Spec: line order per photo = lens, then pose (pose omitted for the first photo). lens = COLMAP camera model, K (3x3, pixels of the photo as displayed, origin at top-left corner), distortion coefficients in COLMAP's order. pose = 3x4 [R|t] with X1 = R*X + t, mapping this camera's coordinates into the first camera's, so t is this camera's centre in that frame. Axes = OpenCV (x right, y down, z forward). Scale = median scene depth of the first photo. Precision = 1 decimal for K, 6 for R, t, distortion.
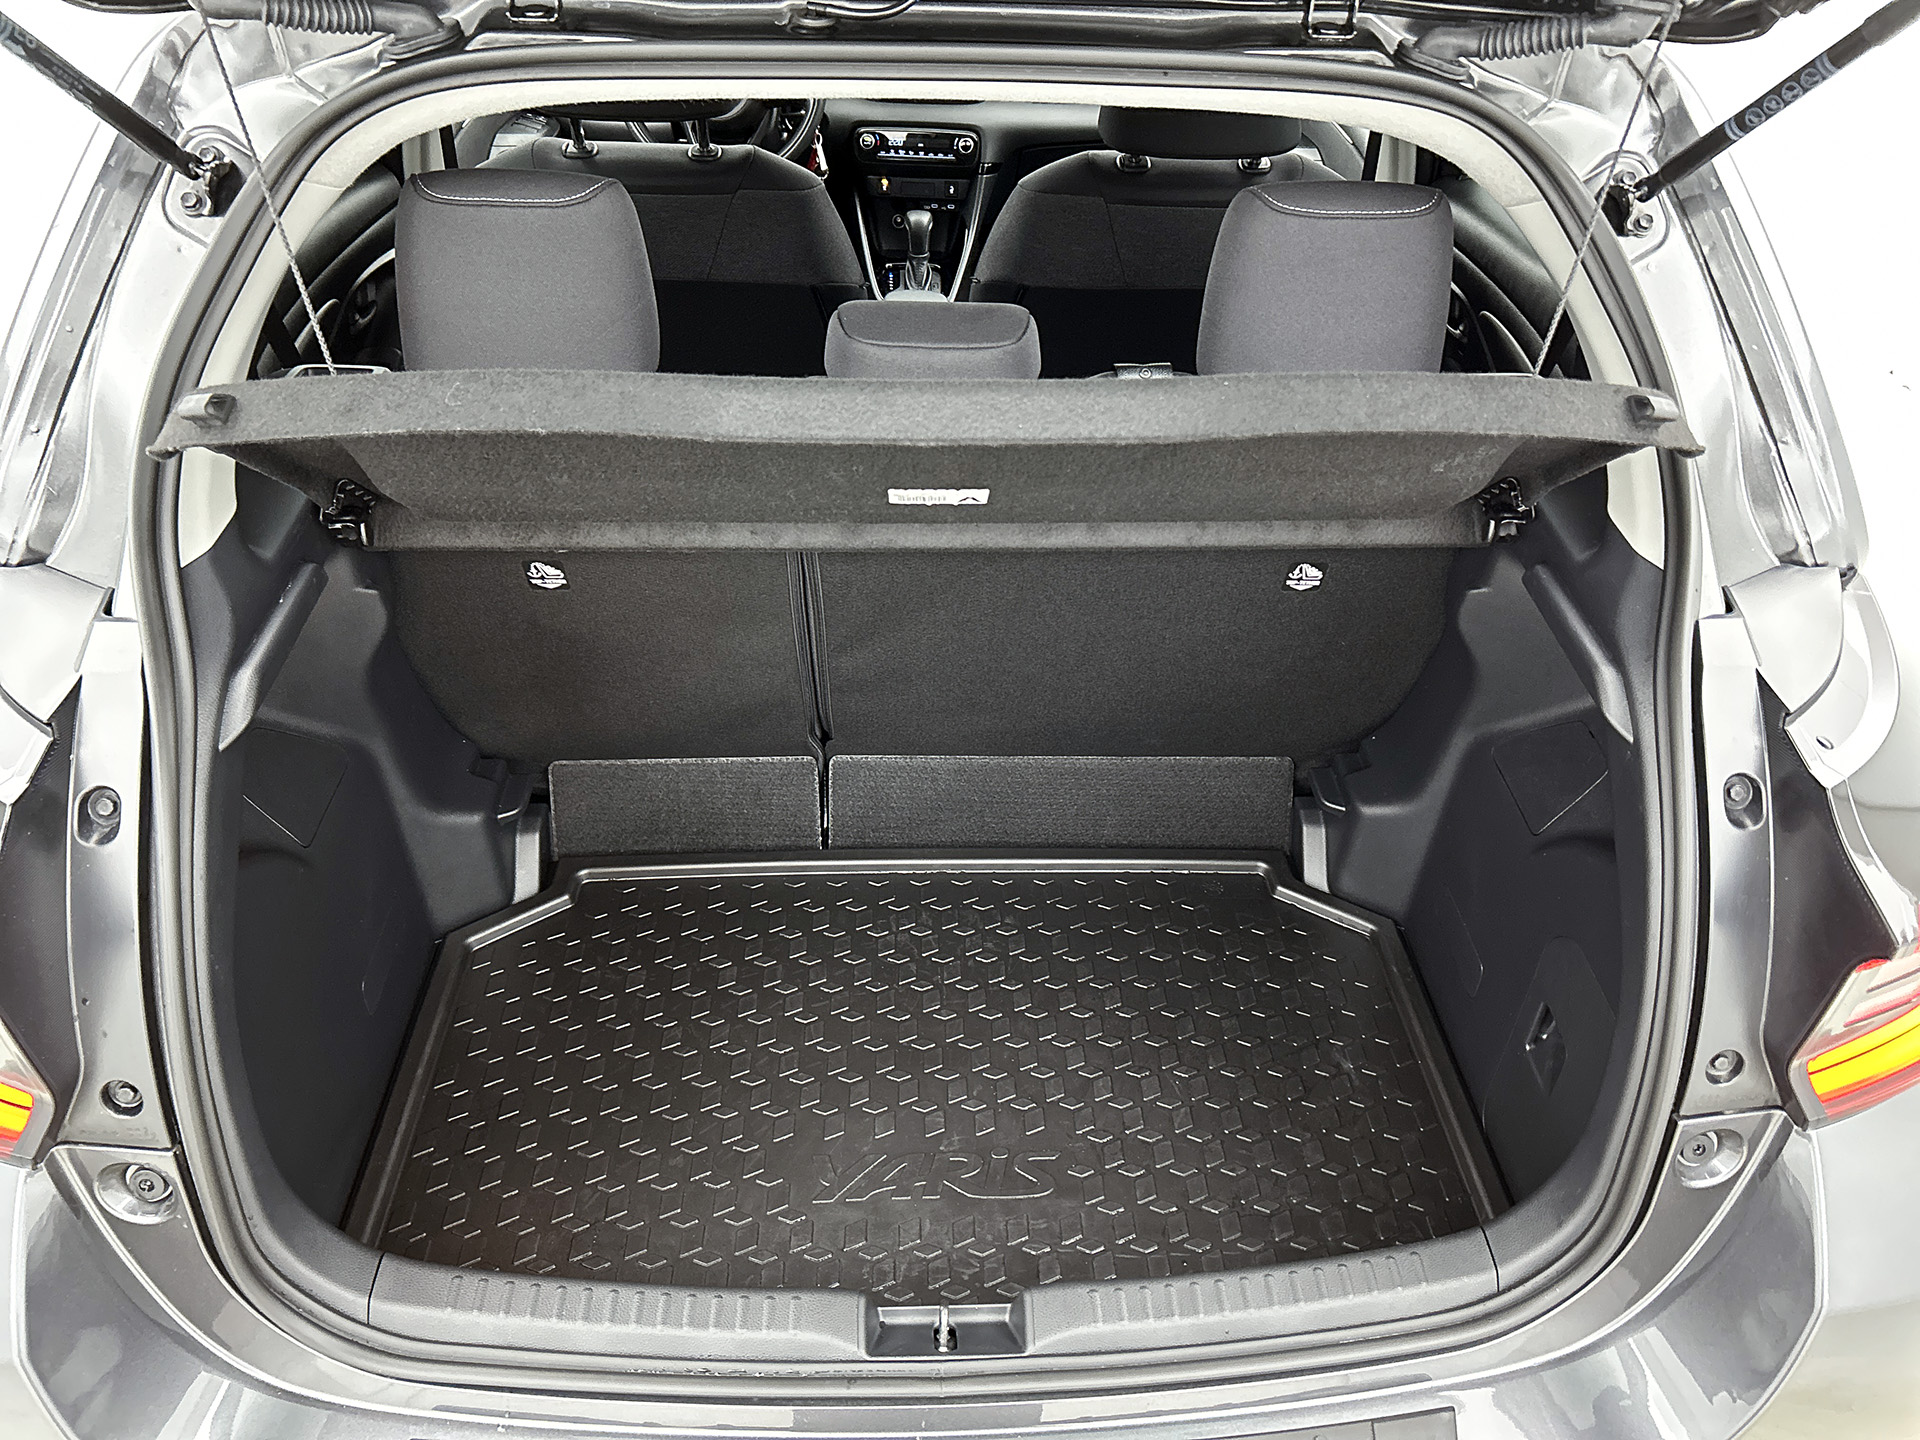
lens RADIAL K [[1450.9, 0, 973.3], [0, 1450.9, 722.9], [0, 0, 1]] dist [0.058281, -0.069434]
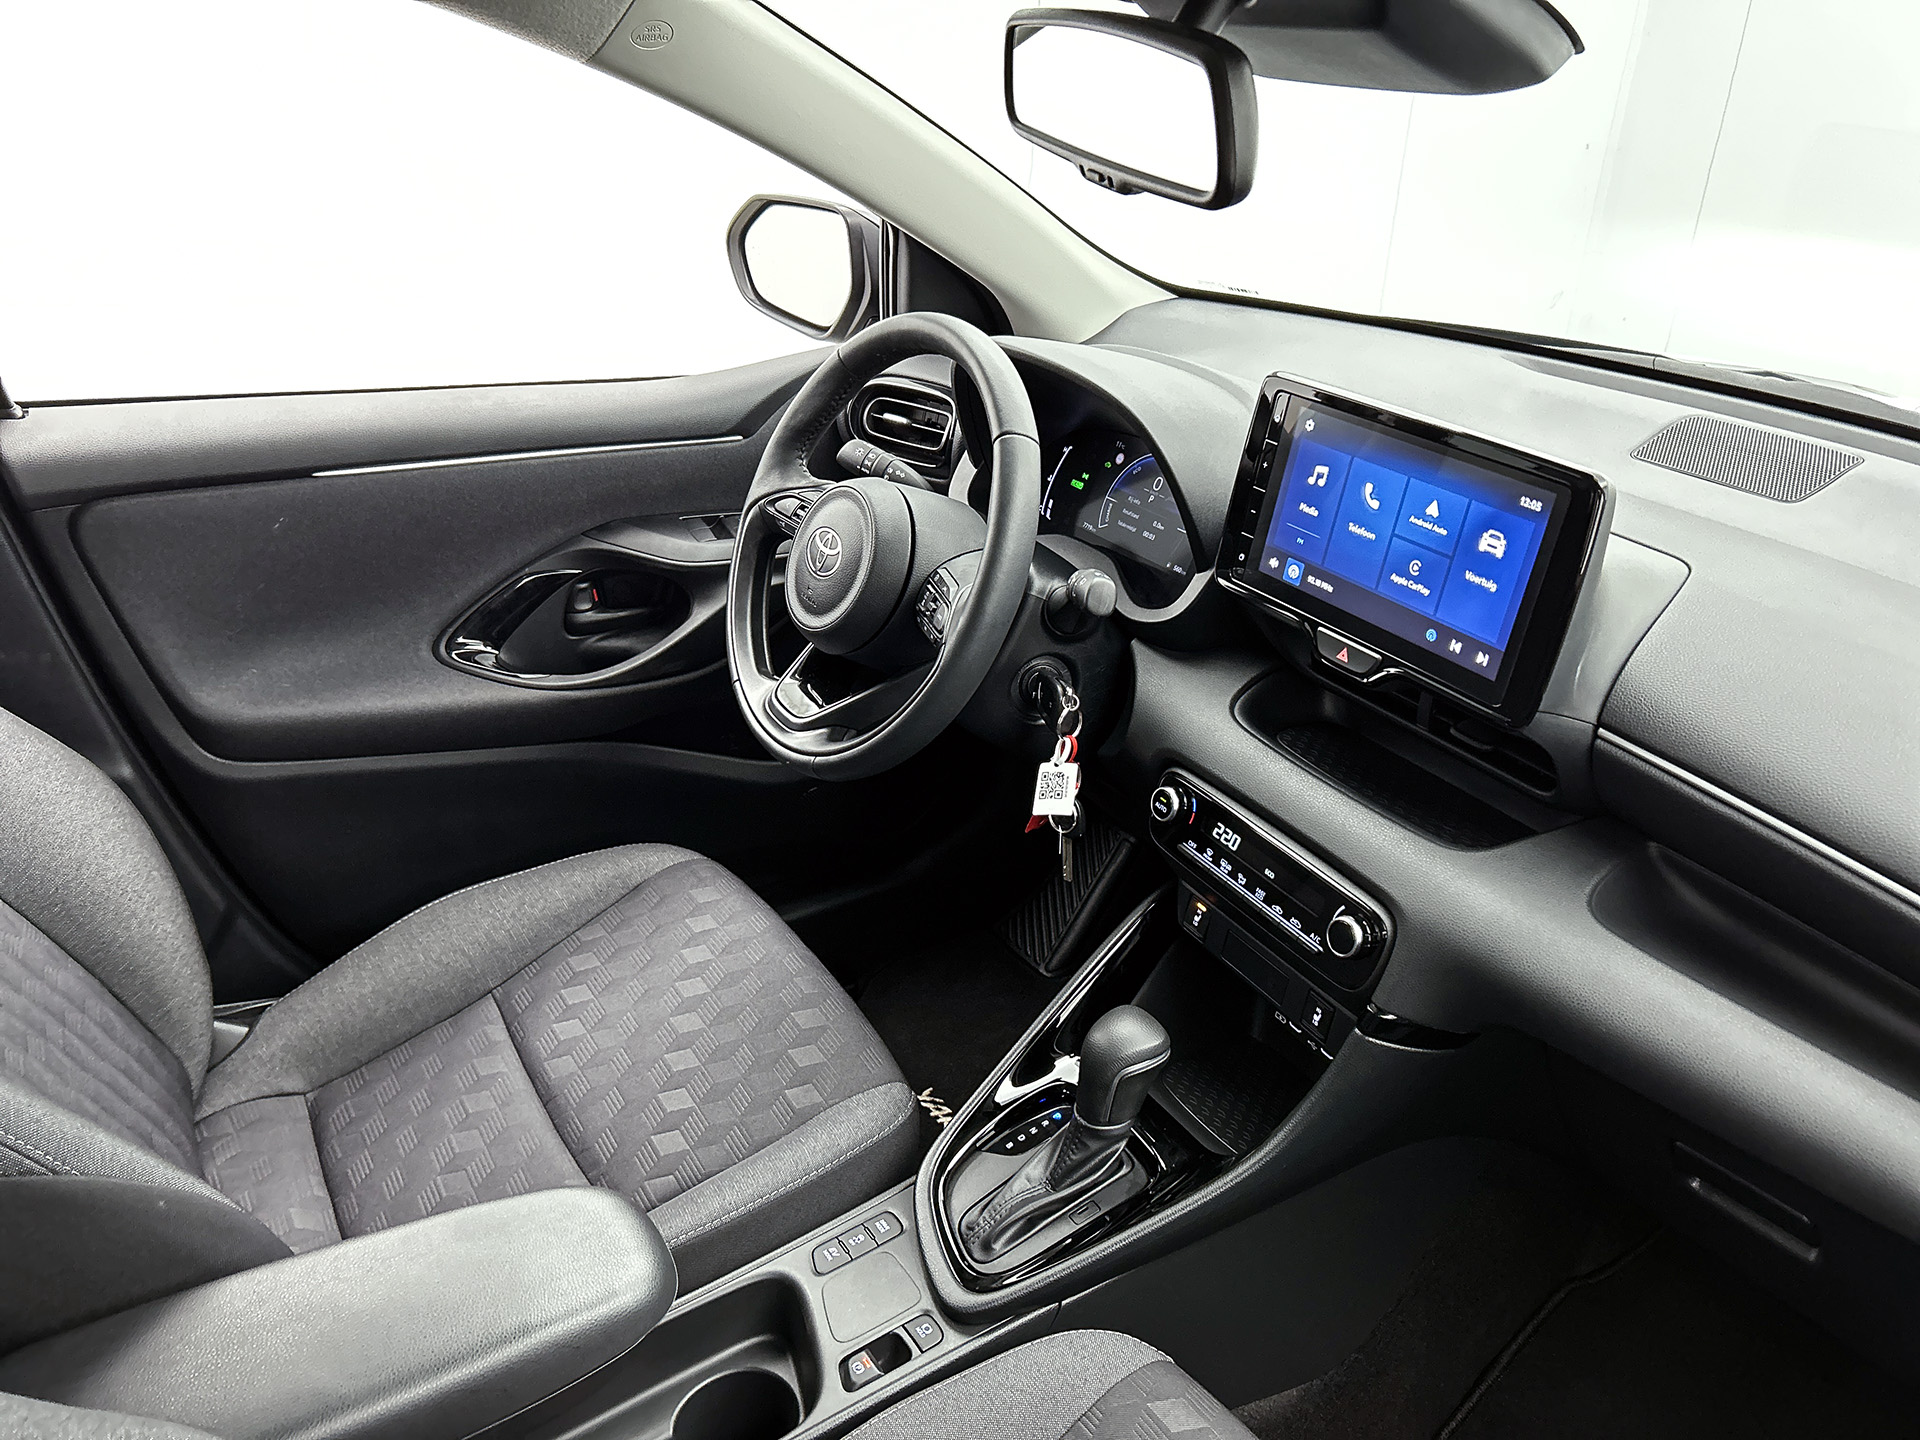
lens RADIAL K [[1450.9, 0, 960.0], [0, 1450.9, 715.3], [0, 0, 1]] dist [0.058281, -0.069434]
pose [[0.500049, 0.377425, -0.779423, 0.194487], [-0.541965, 0.838379, 0.058269, -0.408268], [0.675444, 0.393283, 0.623782, 0.705560]]
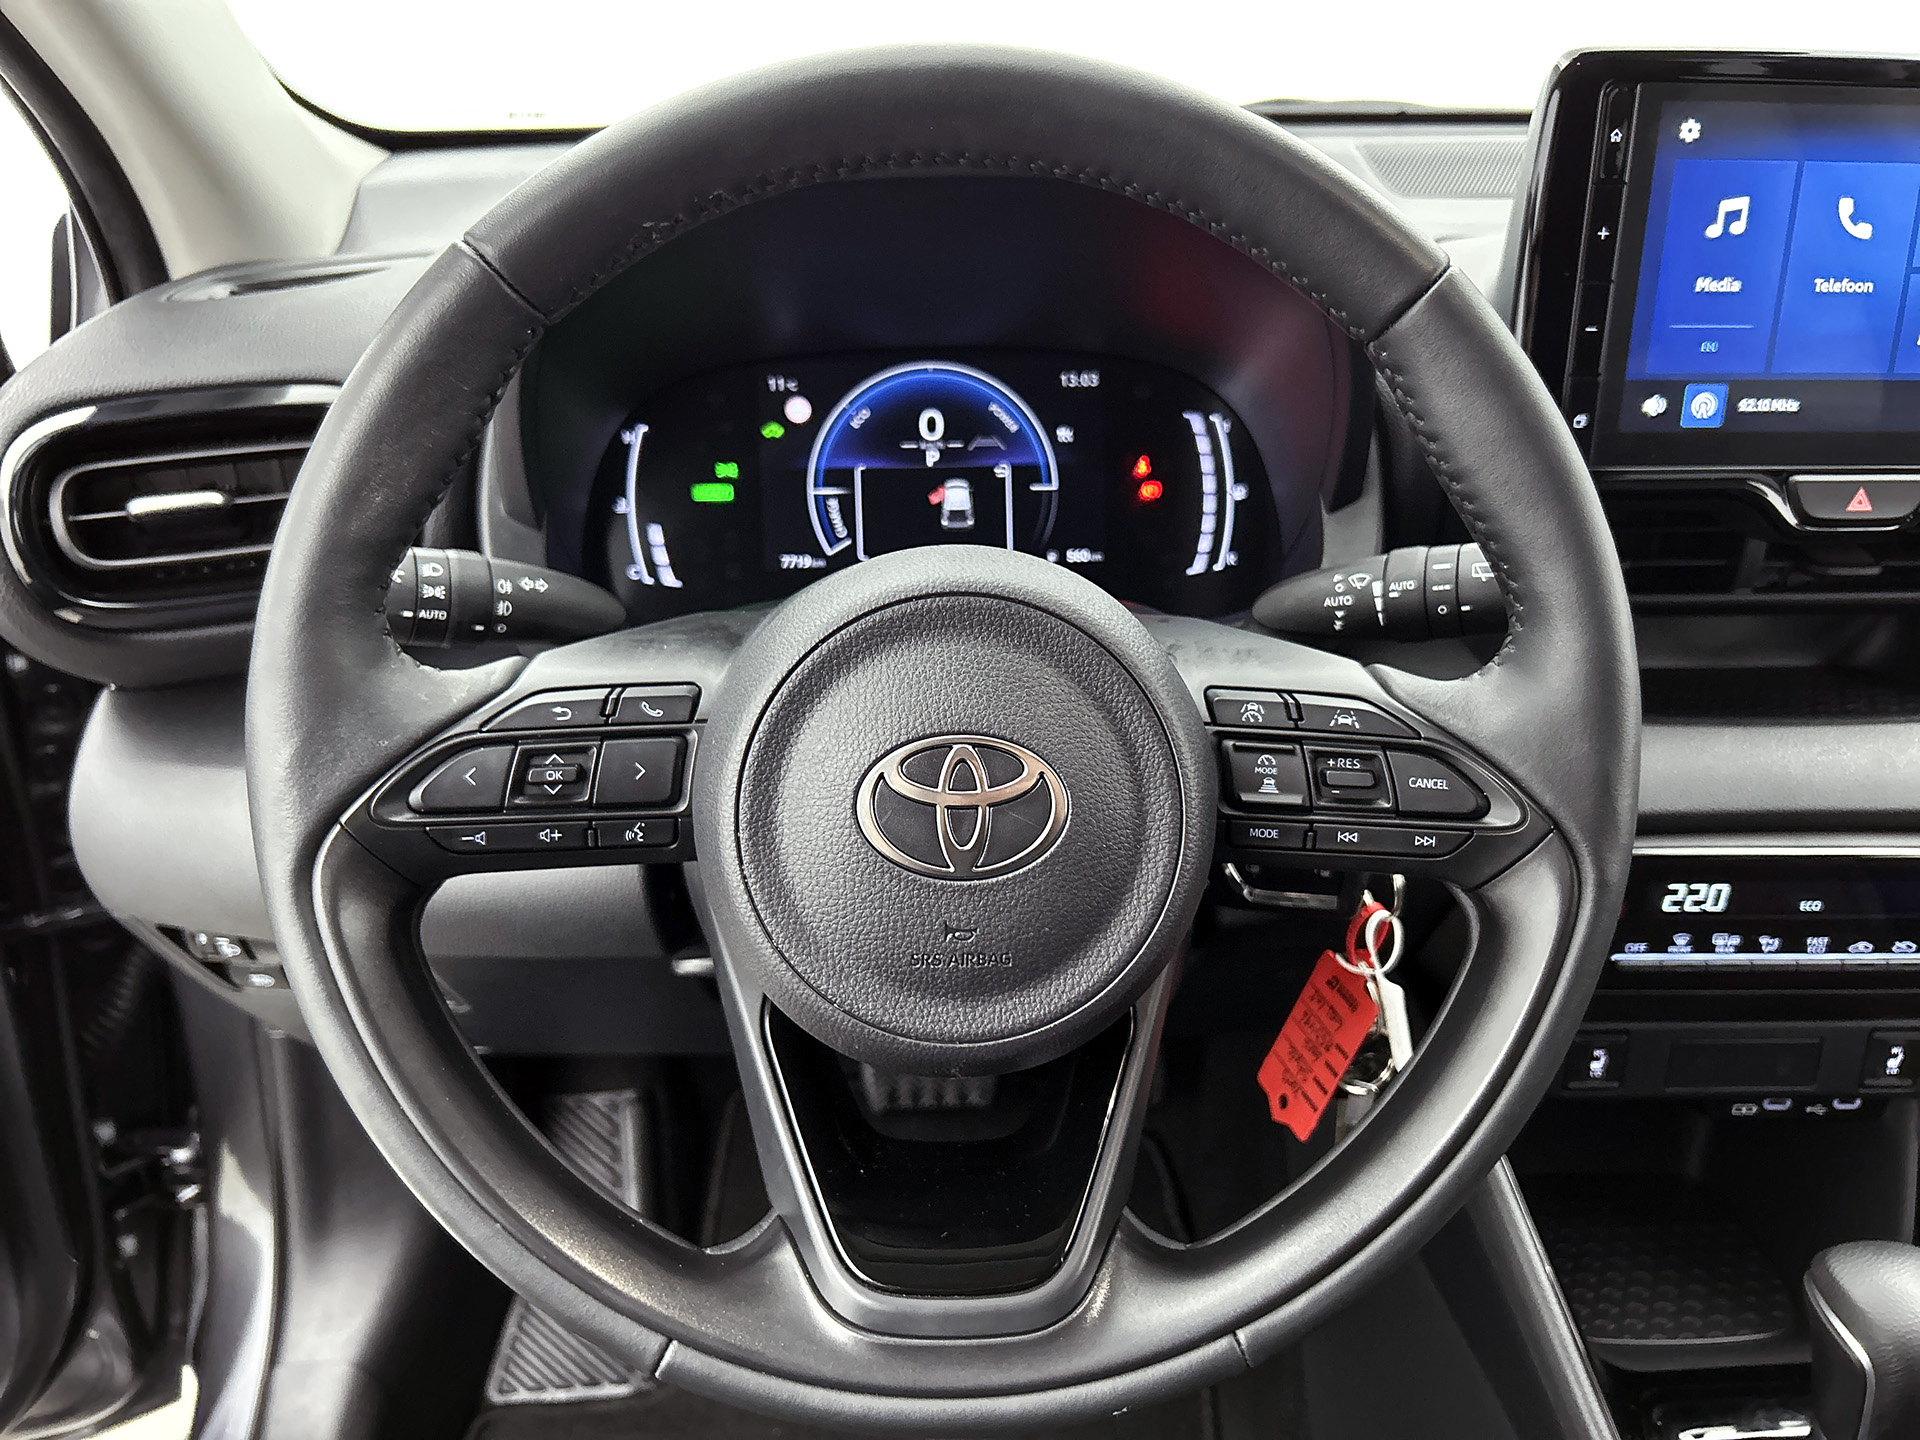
lens RADIAL K [[1450.9, 0, 967.4], [0, 1450.9, 710.0], [0, 0, 1]] dist [0.058281, -0.069434]
pose [[0.999511, -0.028835, 0.012087, -0.160909], [0.030644, 0.980202, -0.195612, -0.385662], [-0.006207, 0.195887, 0.980607, 0.785683]]
